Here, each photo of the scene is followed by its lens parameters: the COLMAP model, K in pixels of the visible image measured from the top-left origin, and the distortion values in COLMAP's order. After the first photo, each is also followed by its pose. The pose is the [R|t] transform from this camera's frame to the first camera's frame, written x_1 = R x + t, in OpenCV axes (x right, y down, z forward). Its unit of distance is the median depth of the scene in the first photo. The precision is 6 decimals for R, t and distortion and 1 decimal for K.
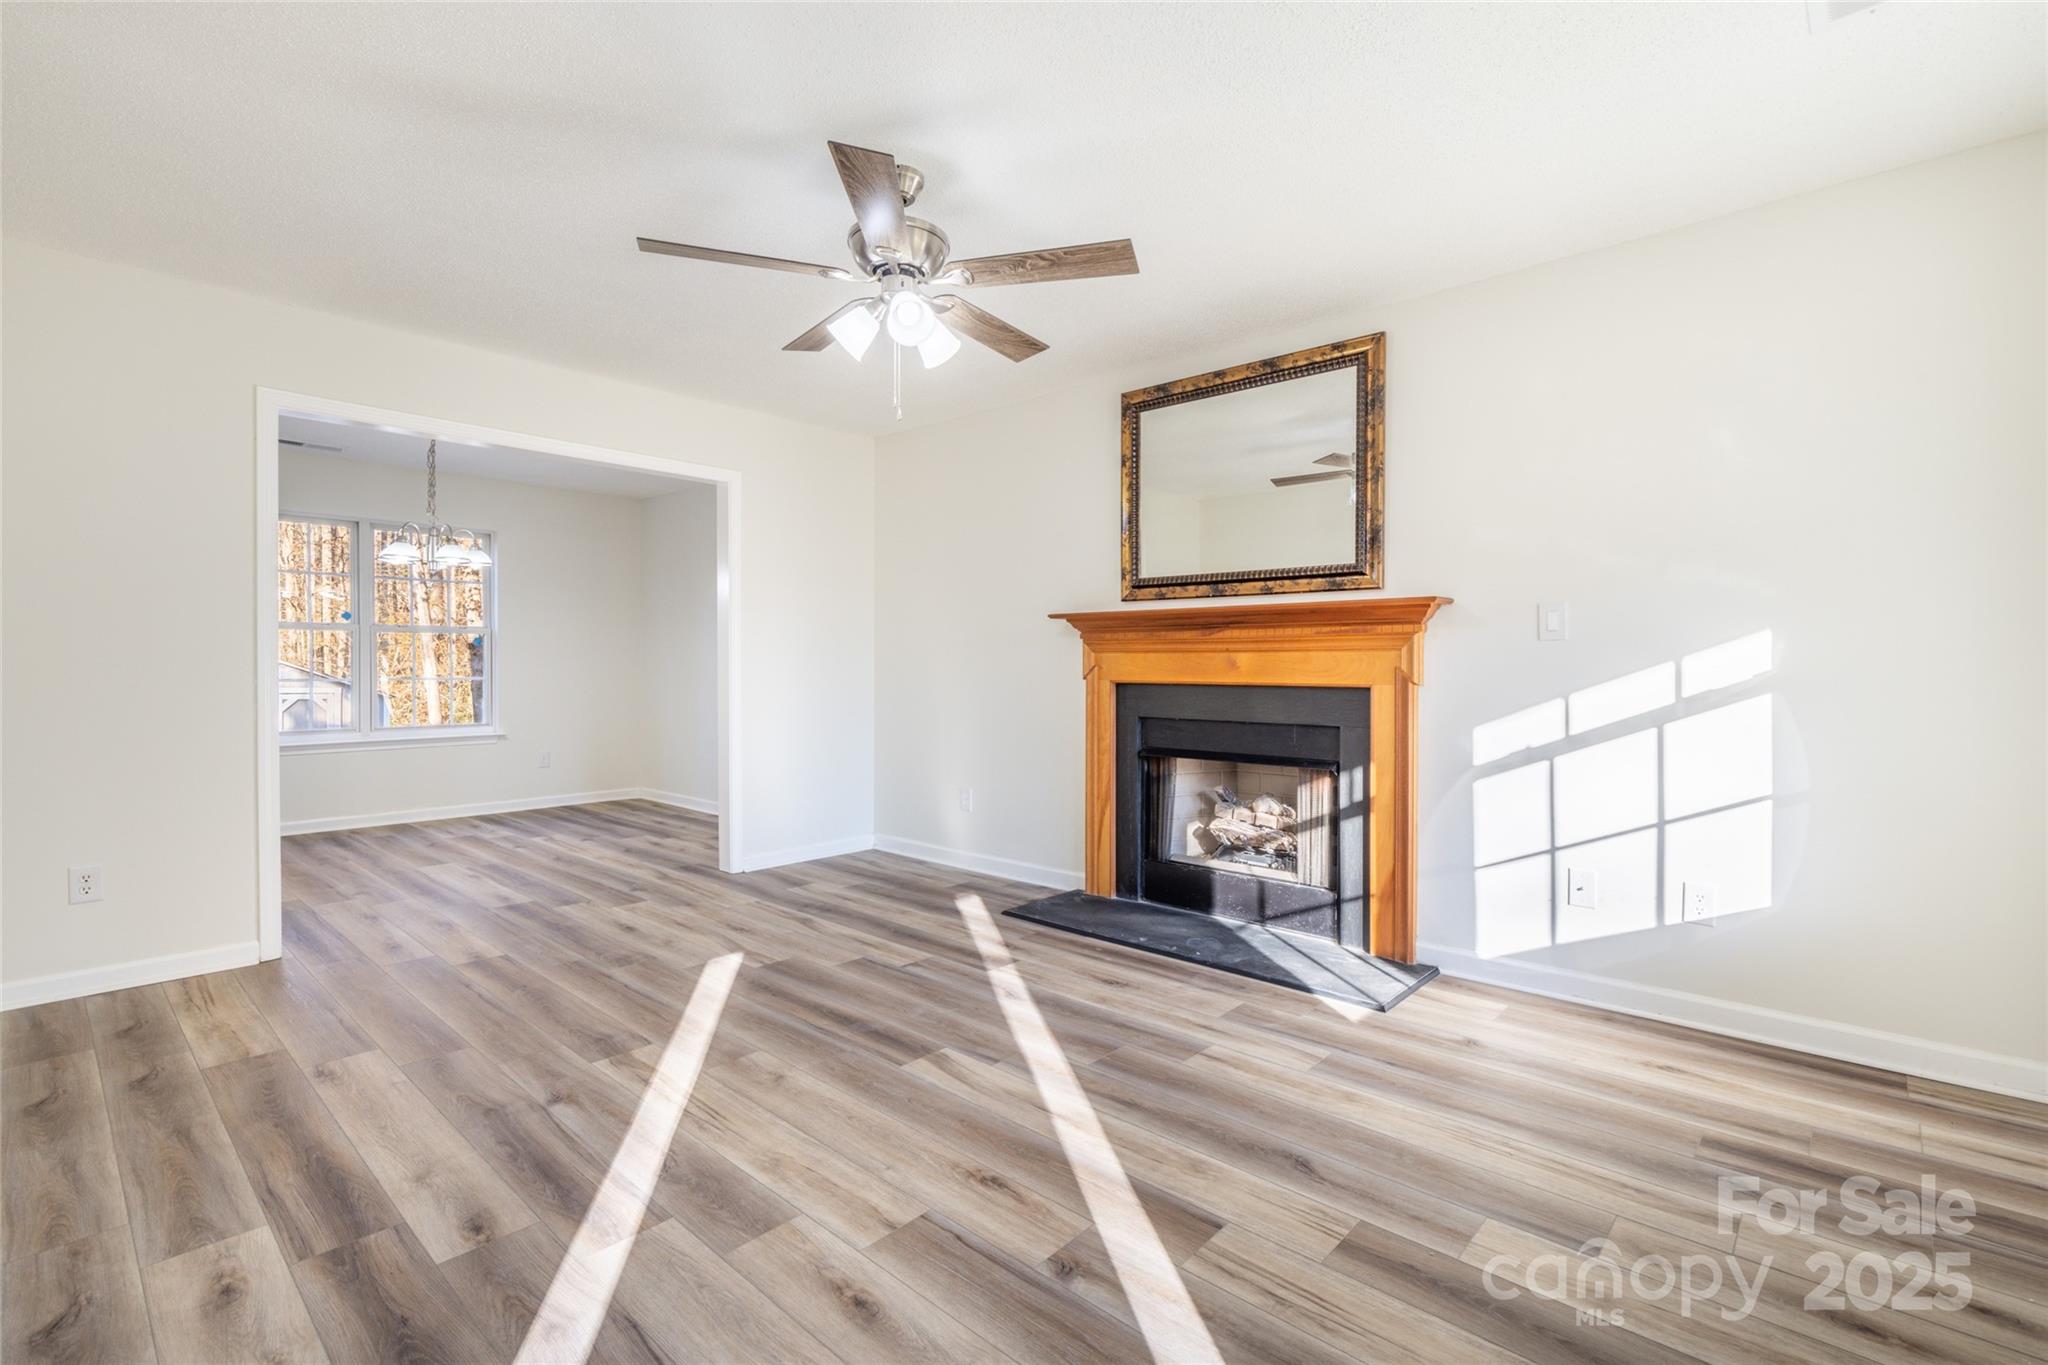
lens RADIAL K [[915.3, 0, 1054.6], [0, 915.3, 684.2], [0, 0, 1]] dist [0.001940, 0.000389]
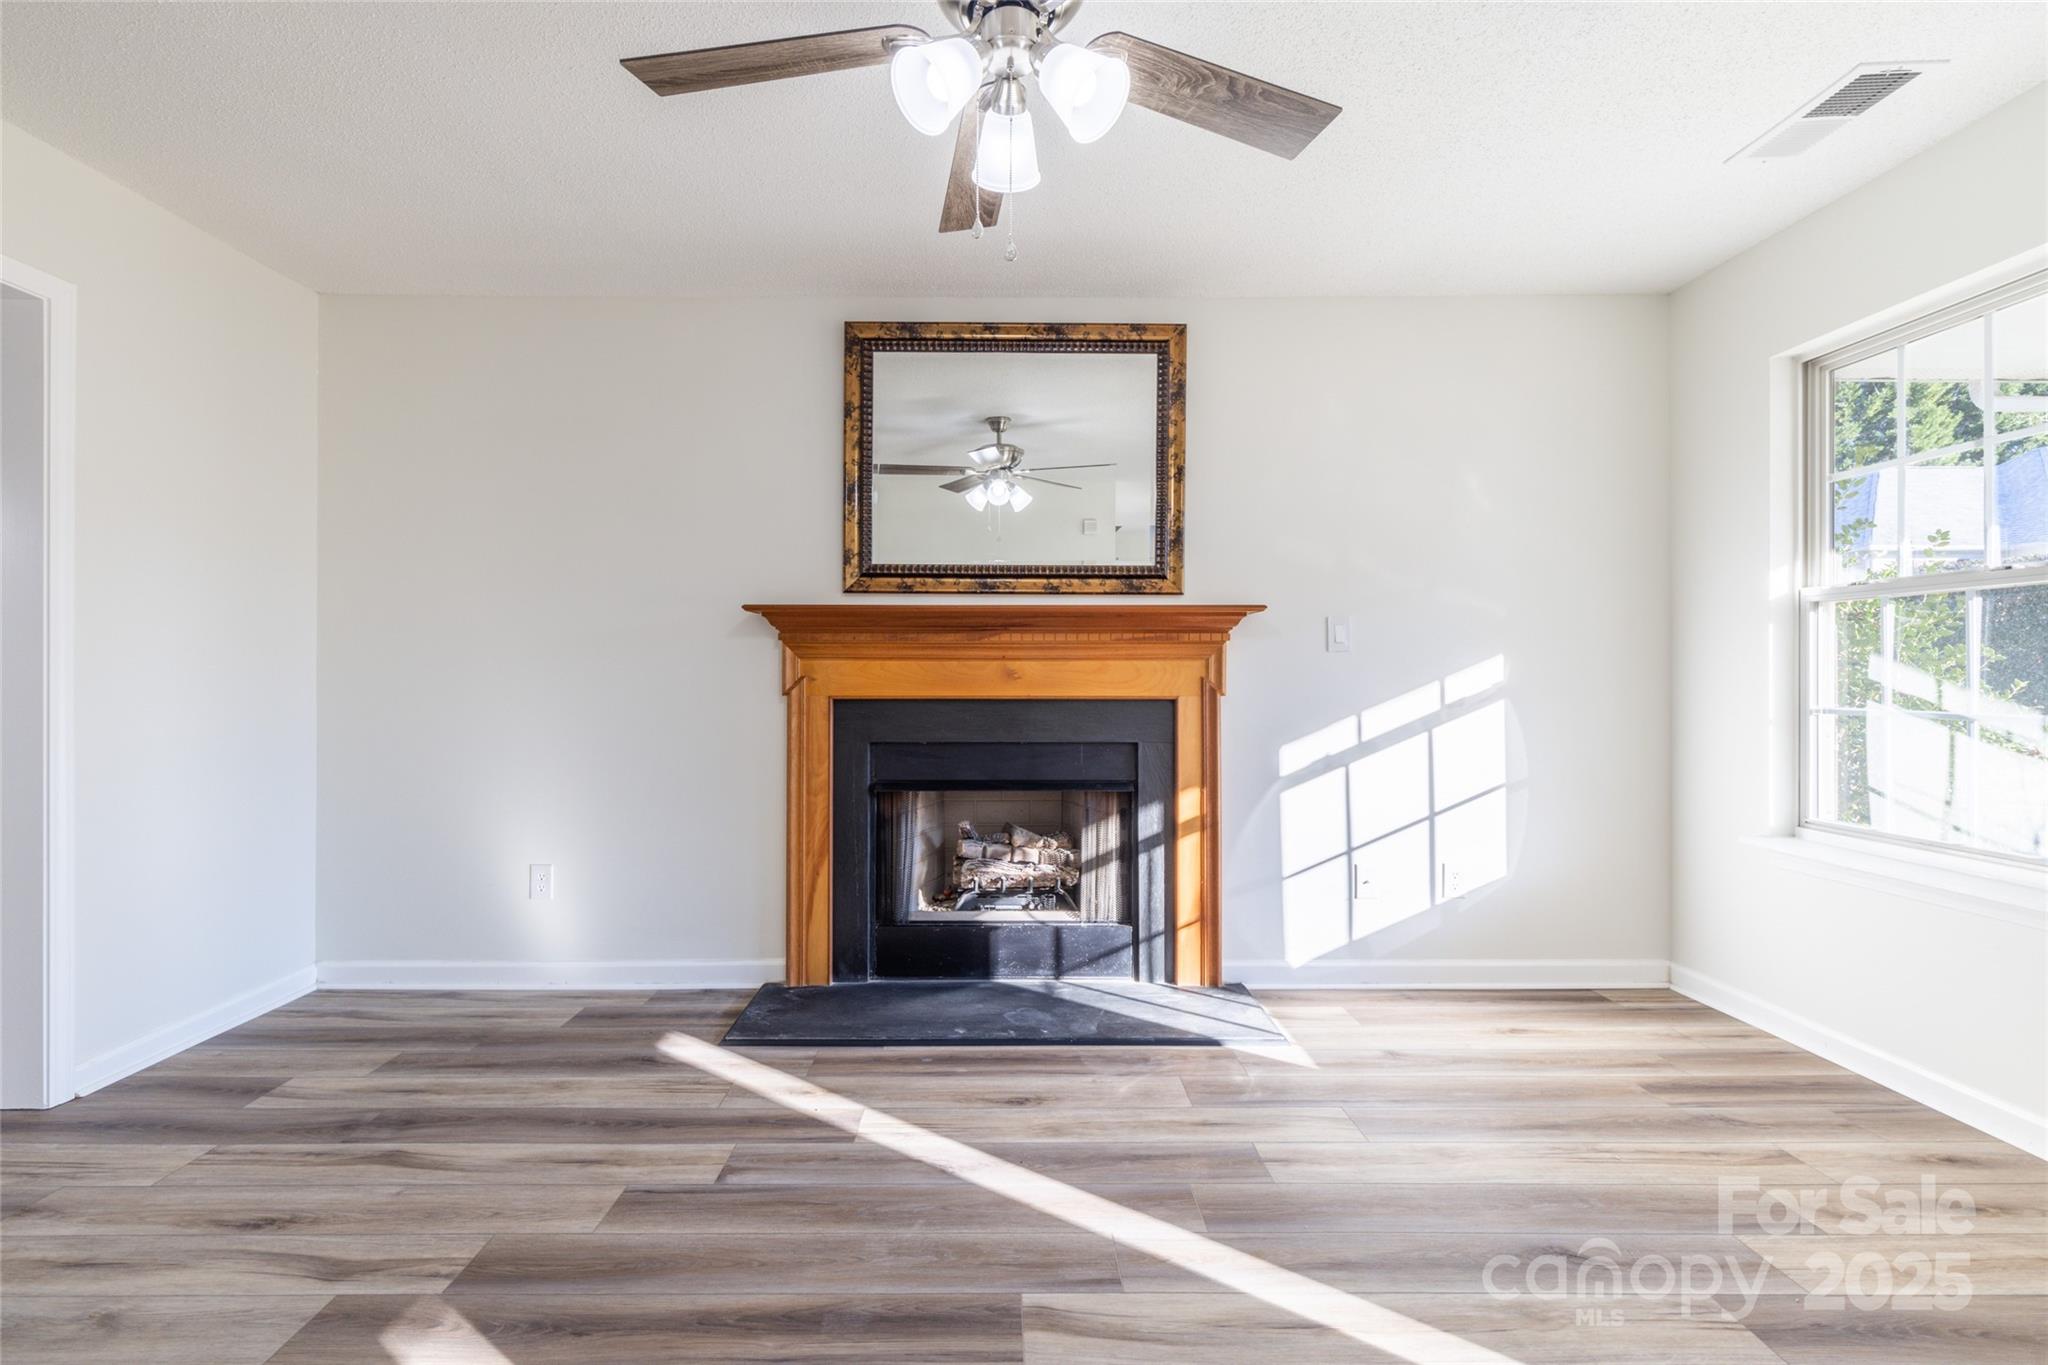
lens RADIAL K [[933.5, 0, 1027.3], [0, 933.5, 678.6], [0, 0, 1]] dist [0.002671, 0.001558]
pose [[0.746611, -0.004758, 0.665244, -0.401019], [0.013450, 0.999878, -0.007944, -0.012465], [-0.665125, 0.014878, 0.746584, 0.384921]]
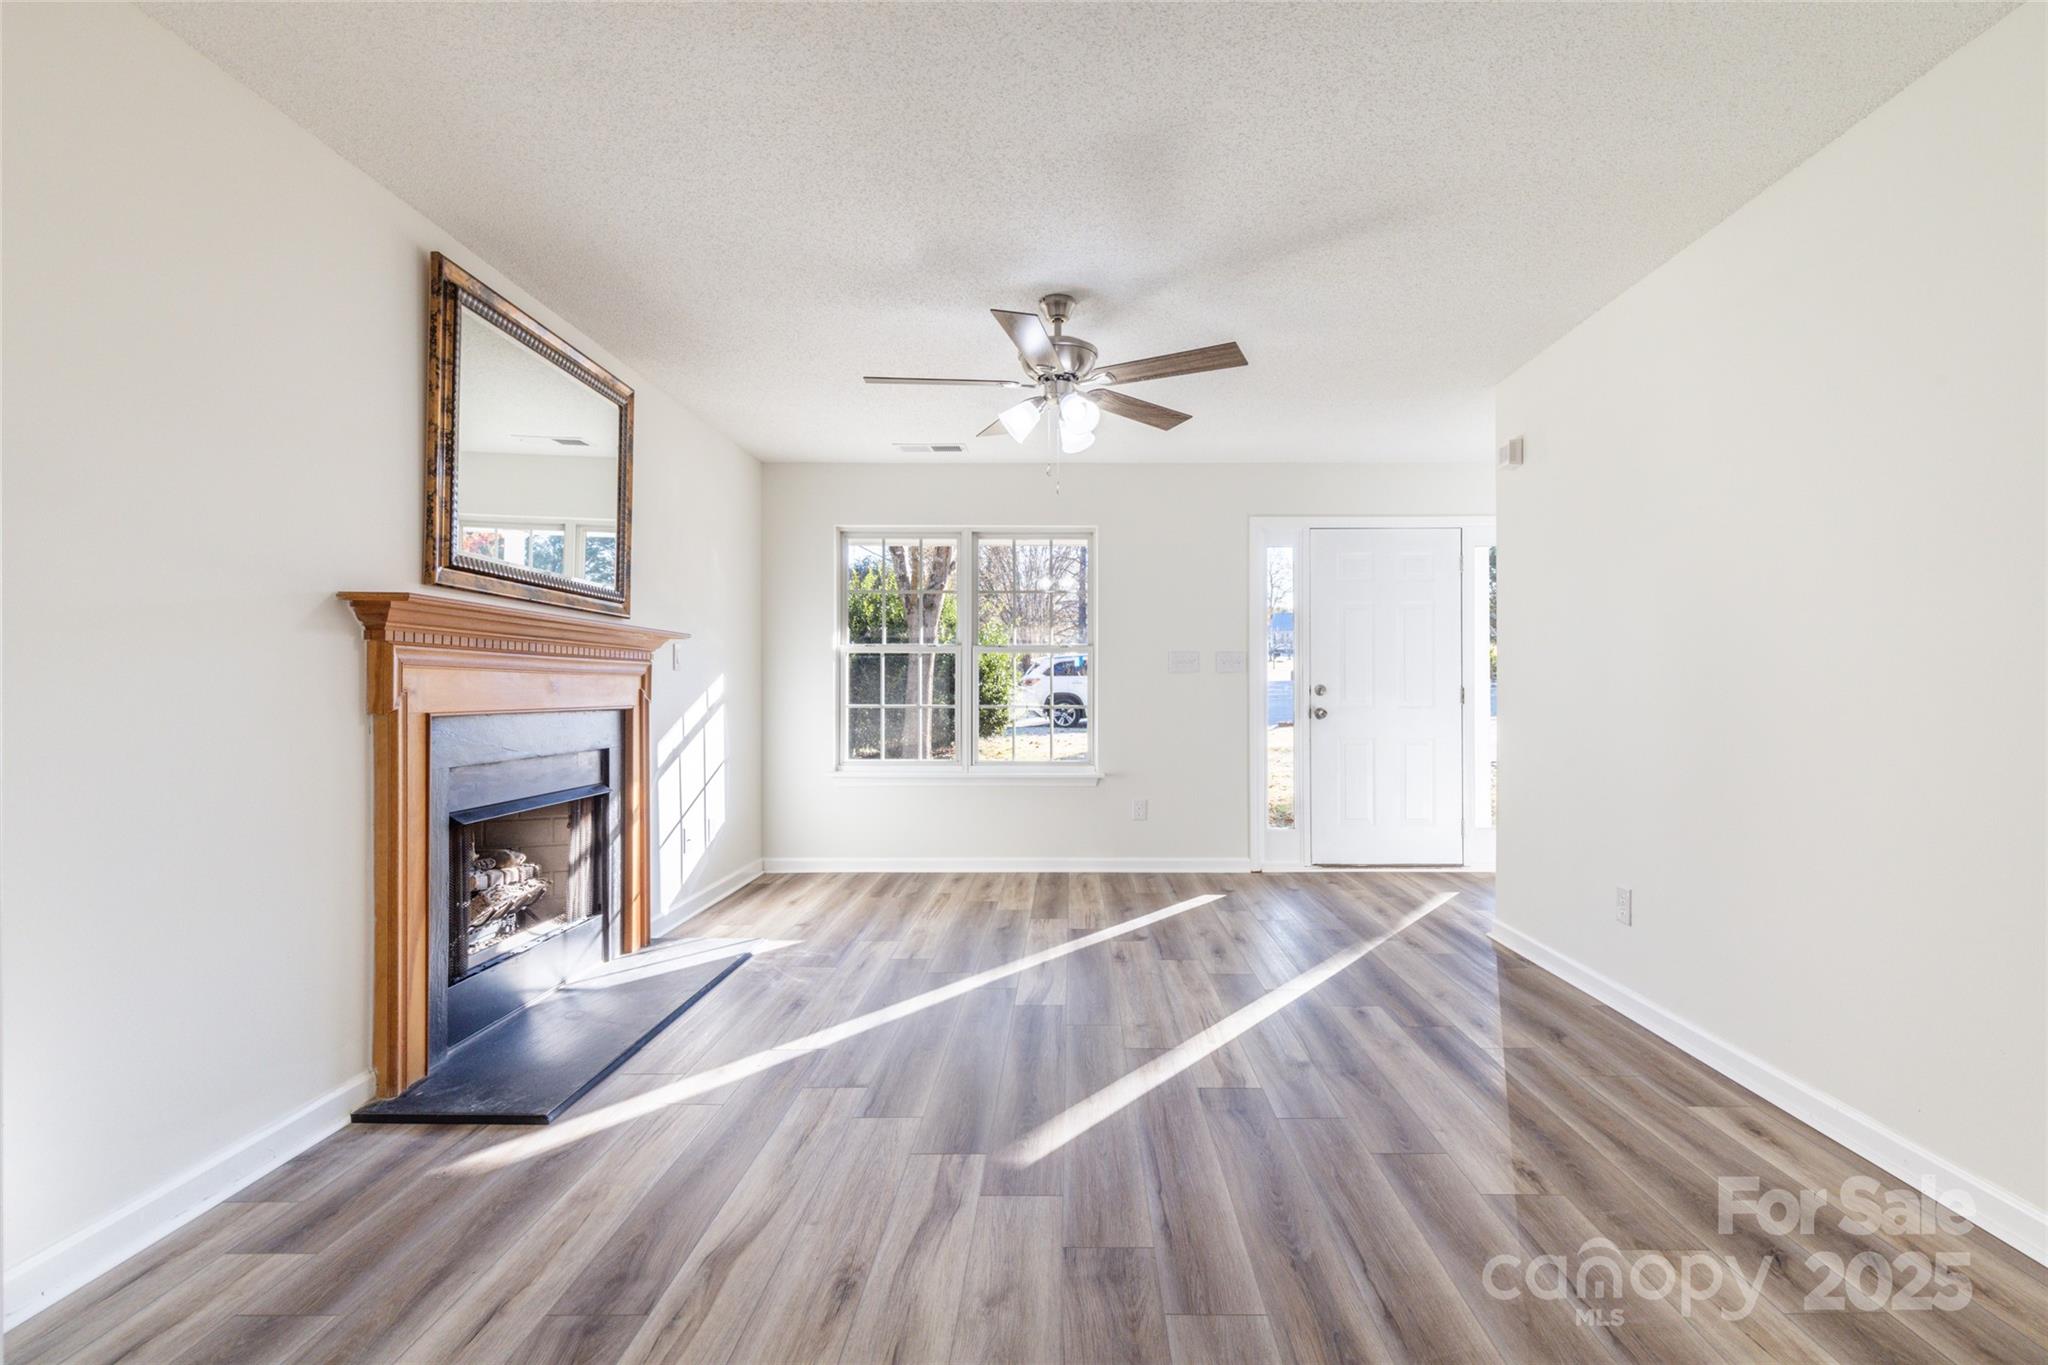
lens RADIAL K [[915.3, 0, 1054.6], [0, 915.3, 684.2], [0, 0, 1]] dist [0.001940, 0.000389]
pose [[-0.643103, 0.004027, 0.765769, -0.804793], [0.013781, 0.999885, 0.006316, -0.024362], [-0.765656, 0.014615, -0.643085, 1.291741]]
